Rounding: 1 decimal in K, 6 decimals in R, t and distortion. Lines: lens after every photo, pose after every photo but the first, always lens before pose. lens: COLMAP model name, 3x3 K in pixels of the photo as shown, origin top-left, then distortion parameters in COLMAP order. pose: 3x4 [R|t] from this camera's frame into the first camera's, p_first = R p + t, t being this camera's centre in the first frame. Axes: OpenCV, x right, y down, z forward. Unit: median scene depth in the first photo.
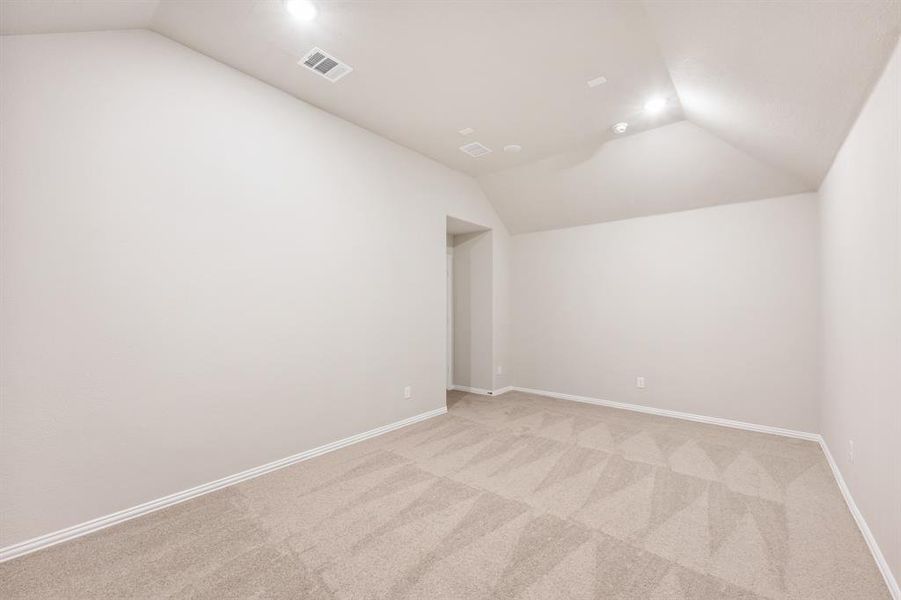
lens RADIAL K [[369.9, 0, 449.1], [0, 369.9, 302.8], [0, 0, 1]] dist [0.000895, -0.000050]
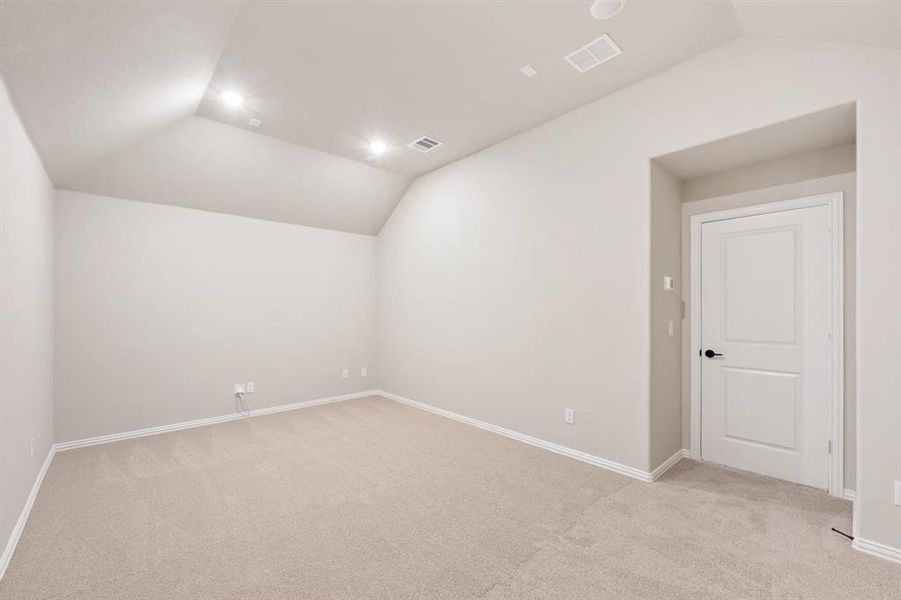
lens RADIAL K [[369.9, 0, 449.1], [0, 369.9, 305.4], [0, 0, 1]] dist [0.000895, -0.000050]
pose [[-0.138082, -0.007547, -0.990392, 0.614590], [0.015775, 0.999827, -0.009818, 0.004337], [0.990295, -0.016979, -0.137939, 0.726937]]
